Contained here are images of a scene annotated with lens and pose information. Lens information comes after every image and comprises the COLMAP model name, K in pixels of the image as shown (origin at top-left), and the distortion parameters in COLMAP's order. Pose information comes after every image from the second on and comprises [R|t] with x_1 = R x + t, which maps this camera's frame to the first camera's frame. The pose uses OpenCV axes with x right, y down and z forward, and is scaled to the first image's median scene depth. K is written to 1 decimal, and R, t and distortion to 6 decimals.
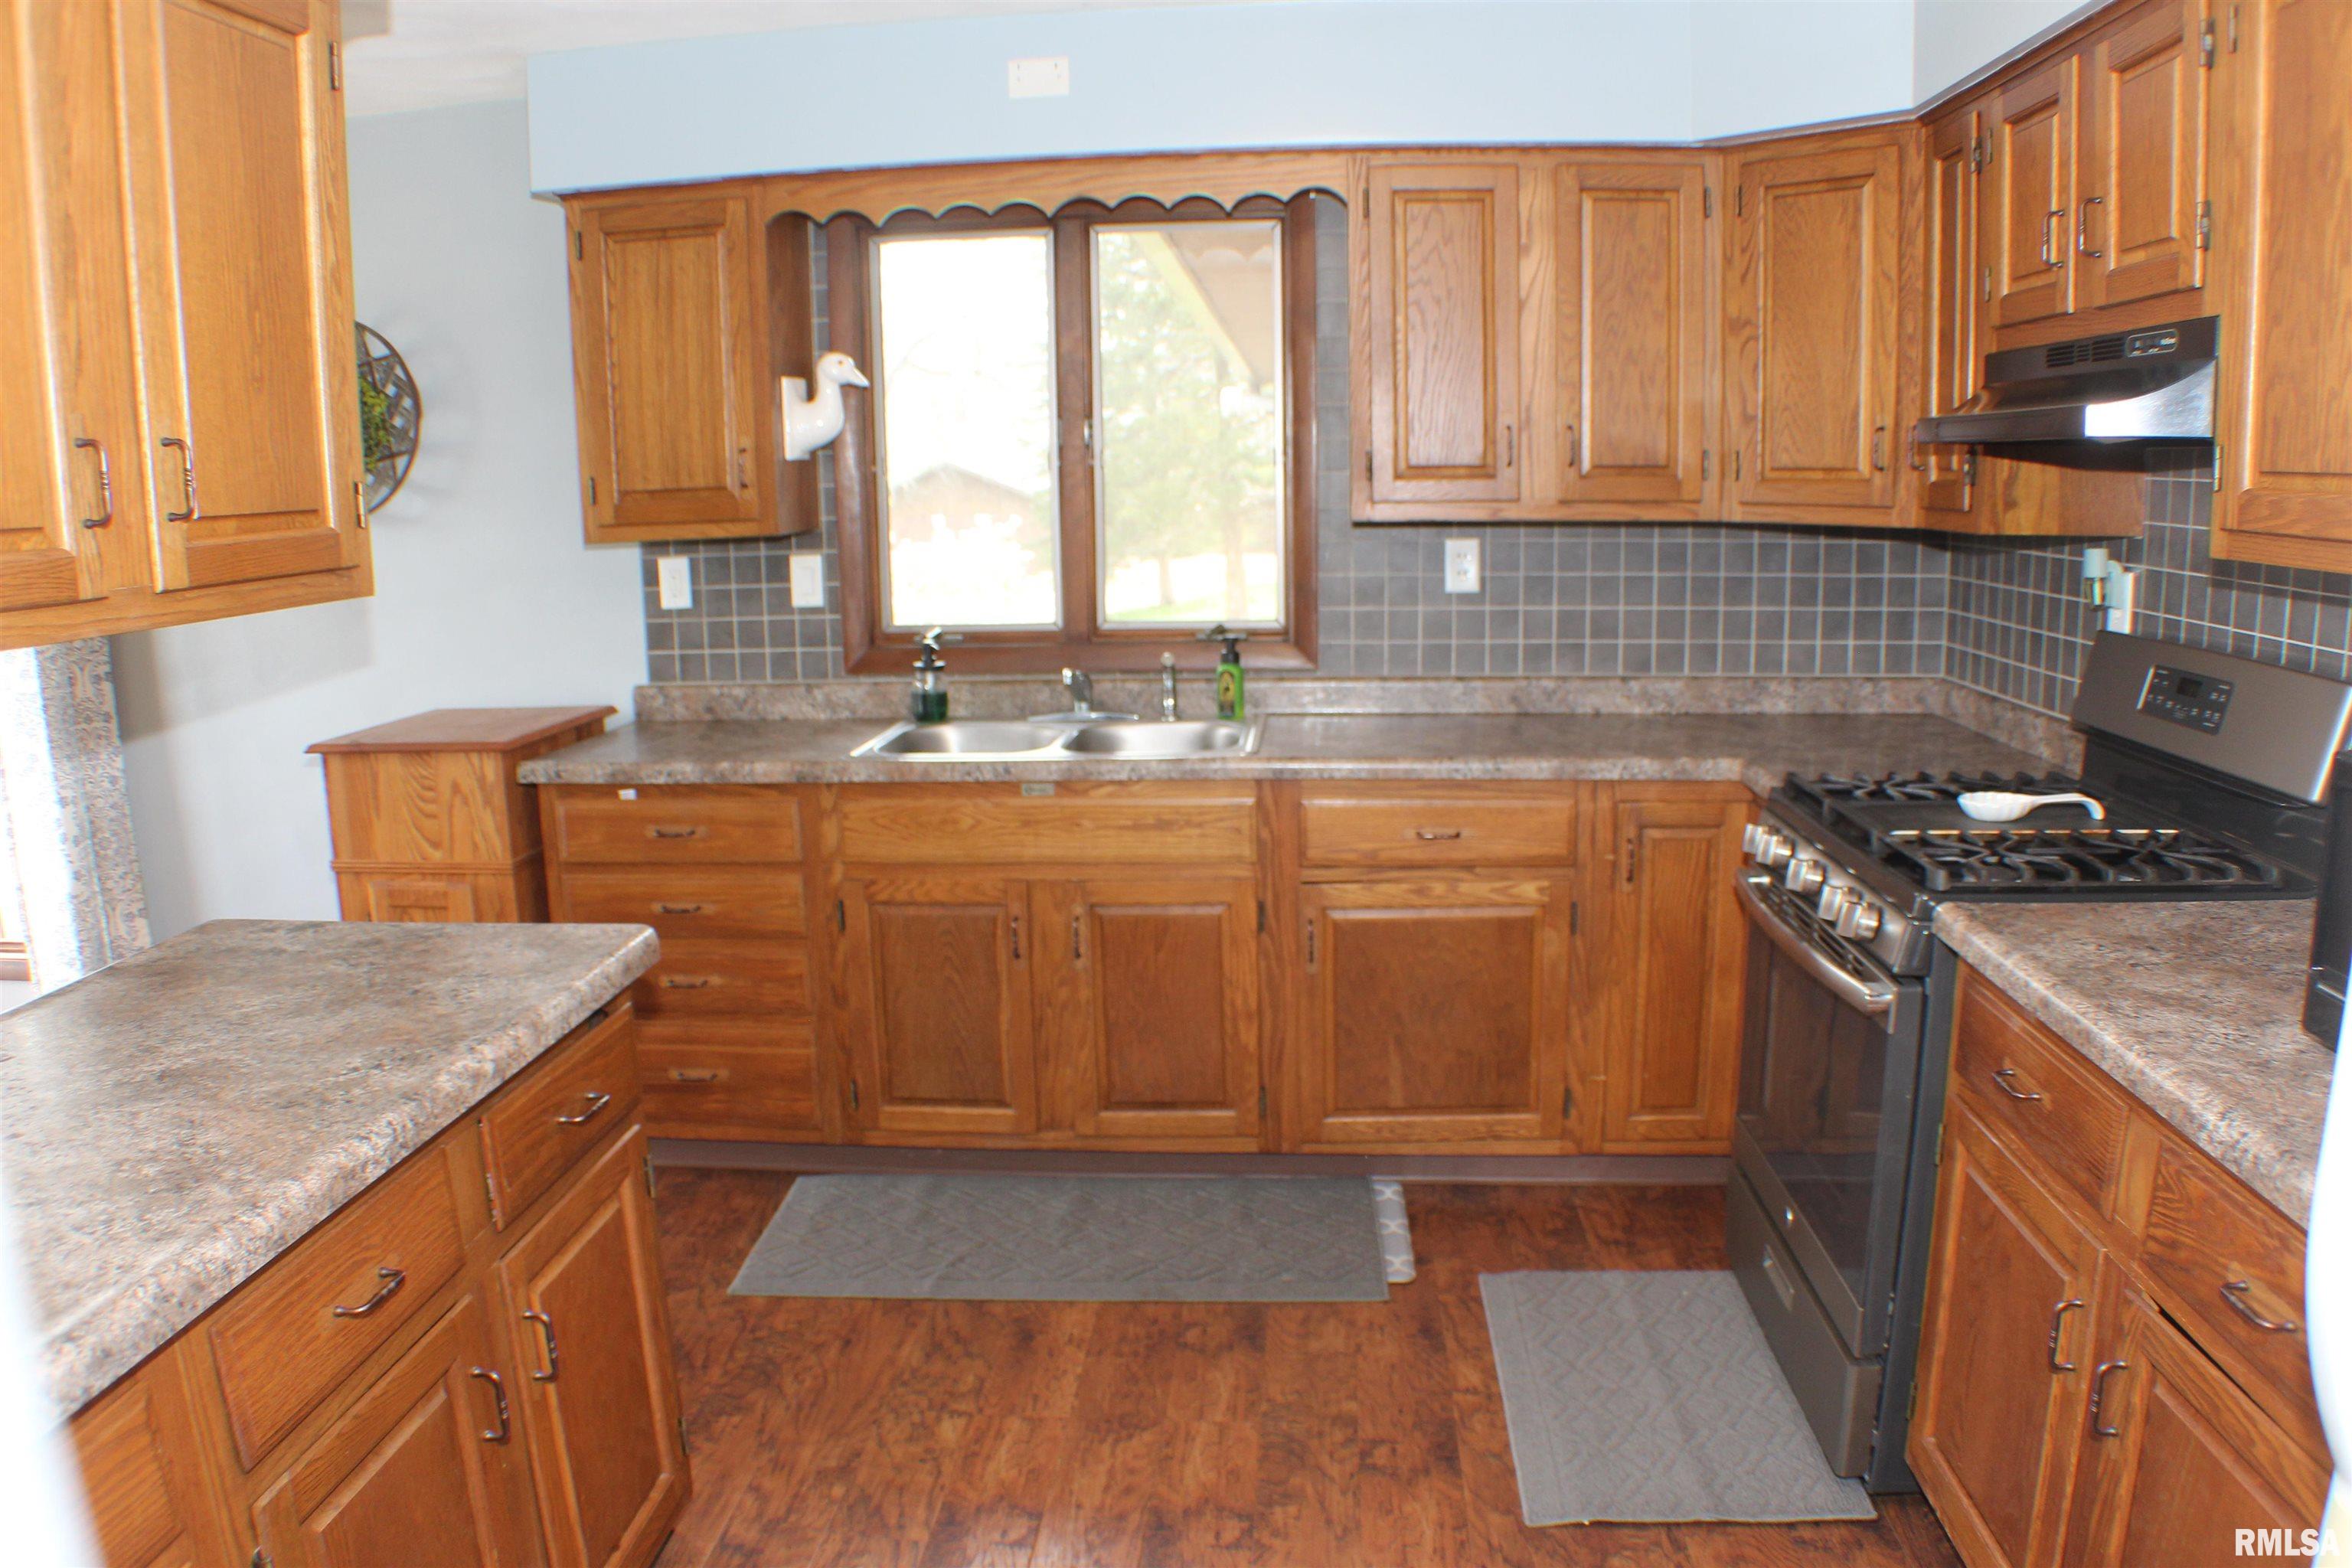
lens RADIAL K [[1609.5, 0, 1174.9], [0, 1609.5, 794.5], [0, 0, 1]] dist [-0.221869, 0.115245]
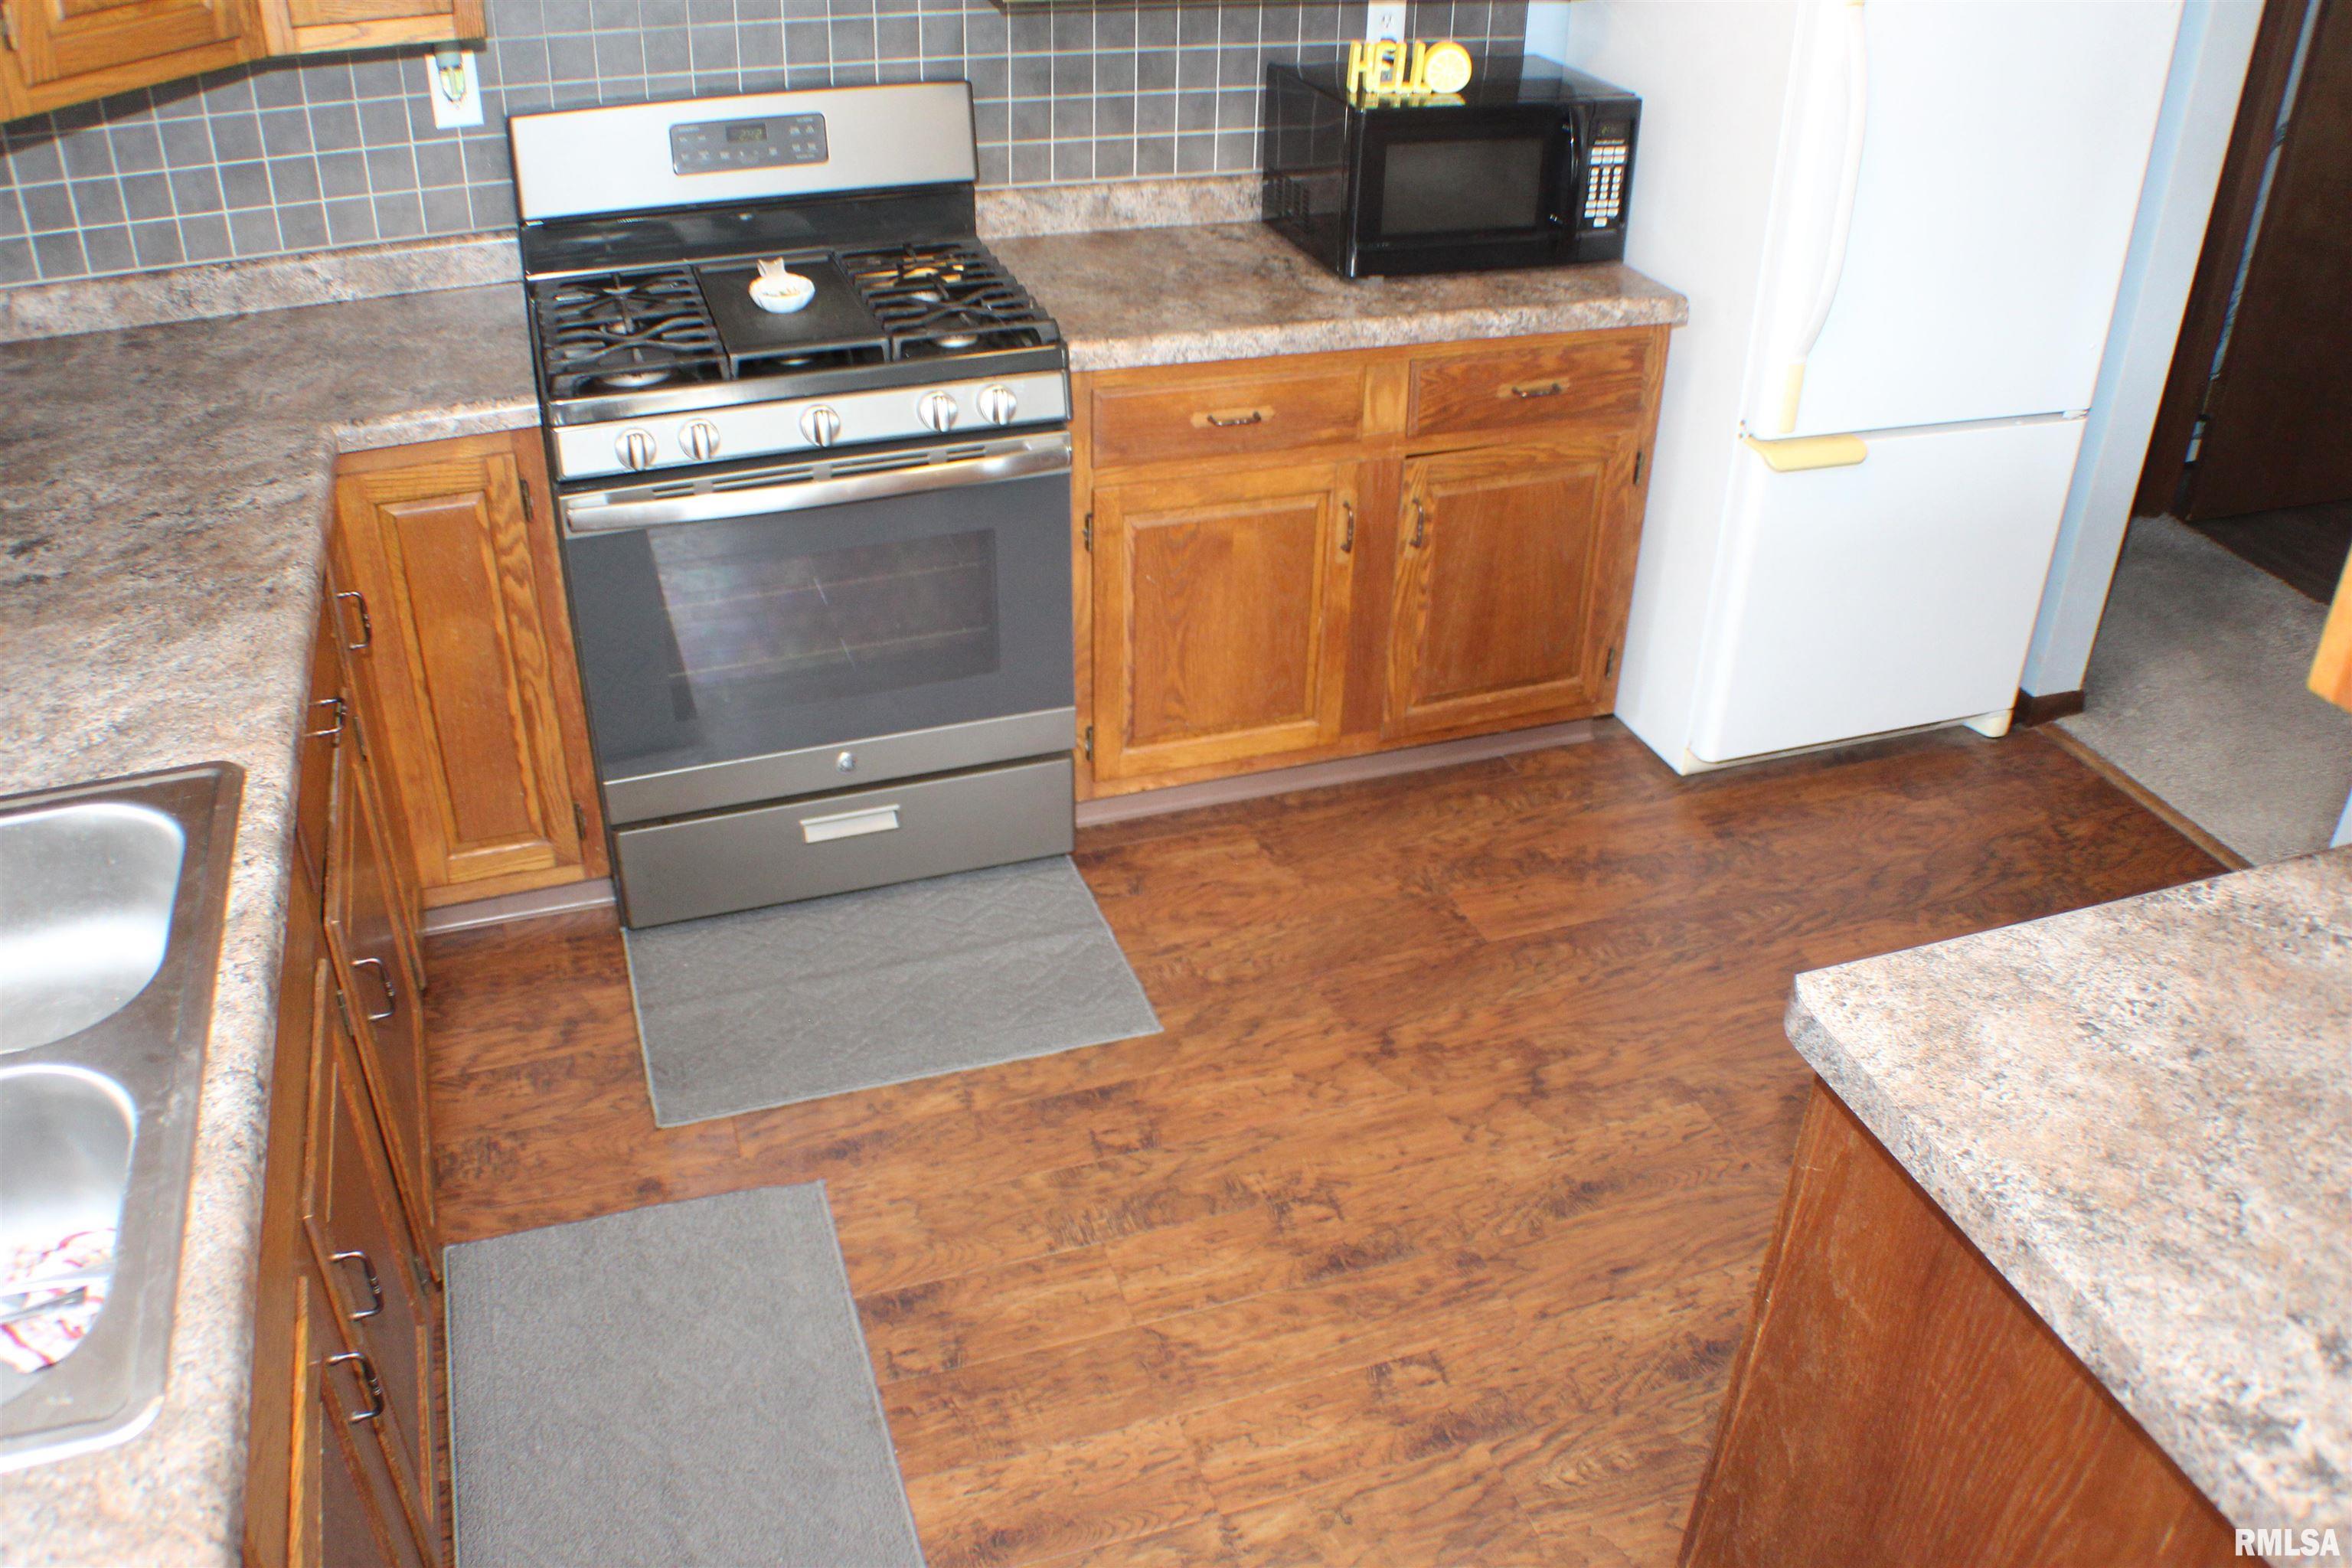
lens RADIAL K [[1905.6, 0, 1176.0], [0, 1905.6, 784.0], [0, 0, 1]] dist [-0.193167, 0.089437]
pose [[-0.405071, -0.469058, 0.784794, -0.431490], [0.169158, 0.805100, 0.568506, -0.244734], [-0.898501, 0.363040, -0.246777, 0.761131]]
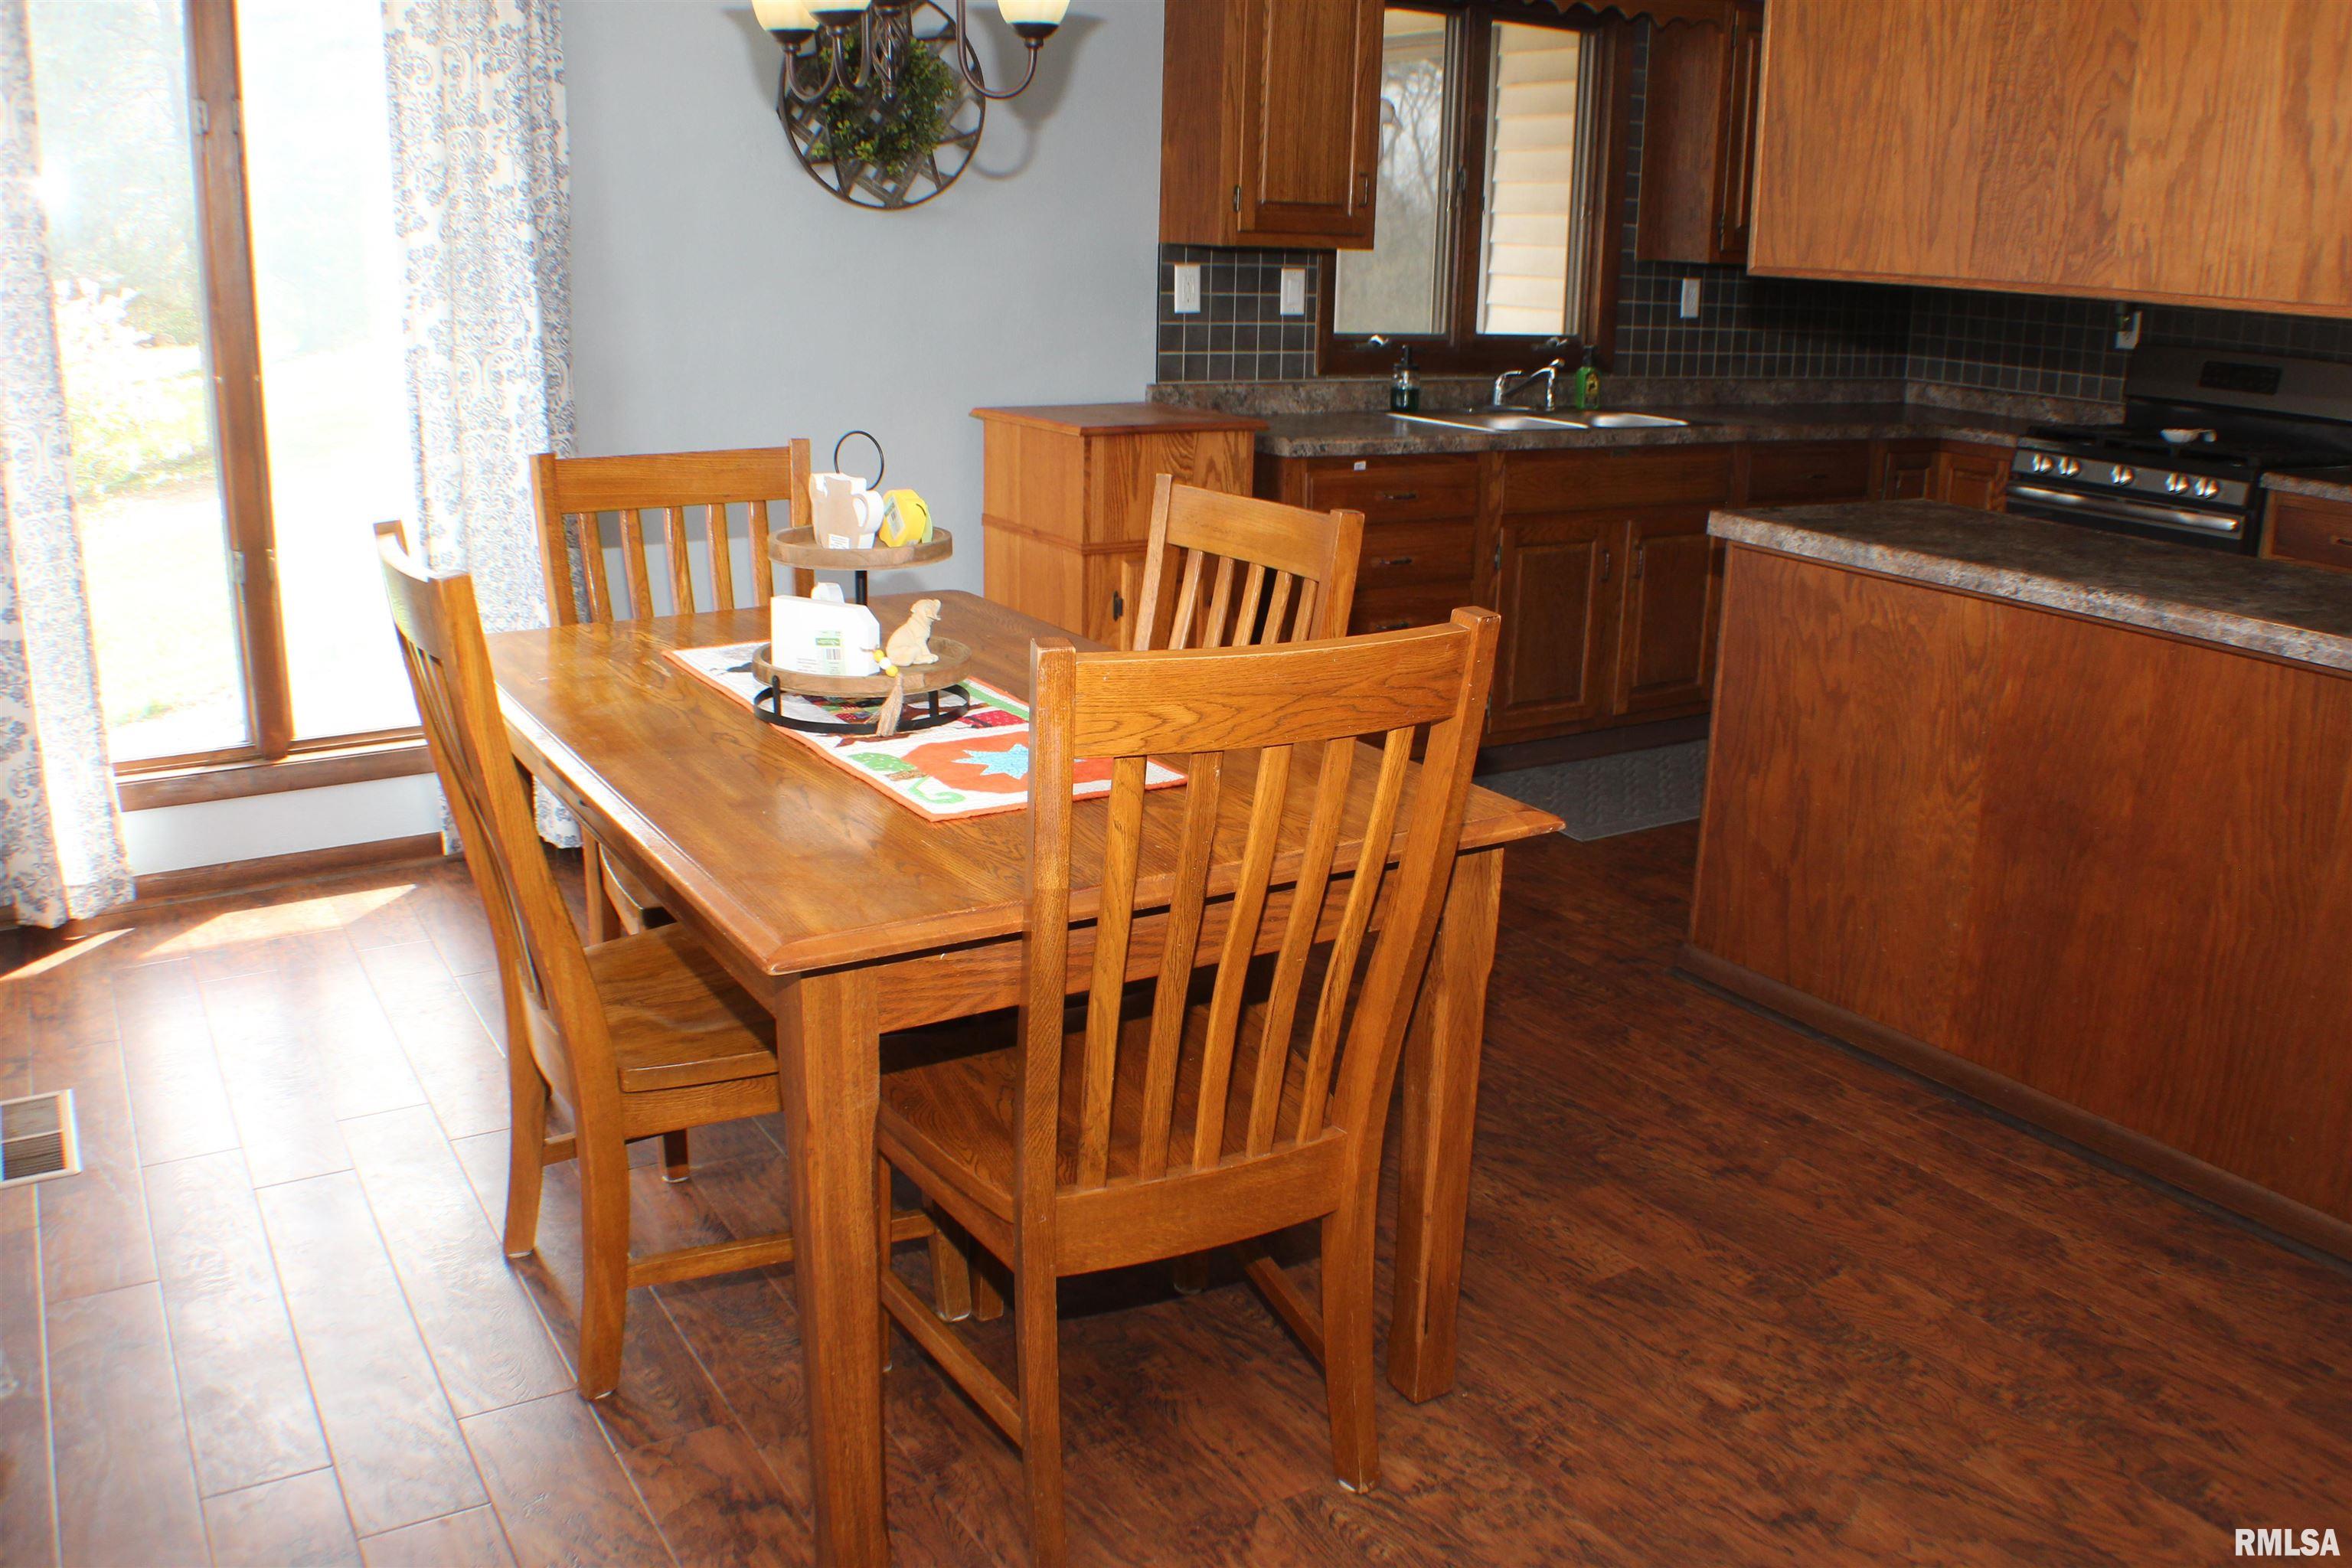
lens RADIAL K [[1928.0, 0, 1204.6], [0, 1928.0, 734.8], [0, 0, 1]] dist [-0.188538, 0.096401]
pose [[0.796437, -0.111319, 0.594387, -1.170551], [0.074120, 0.993469, 0.086745, 0.059481], [-0.600162, -0.025031, 0.799487, -0.066315]]
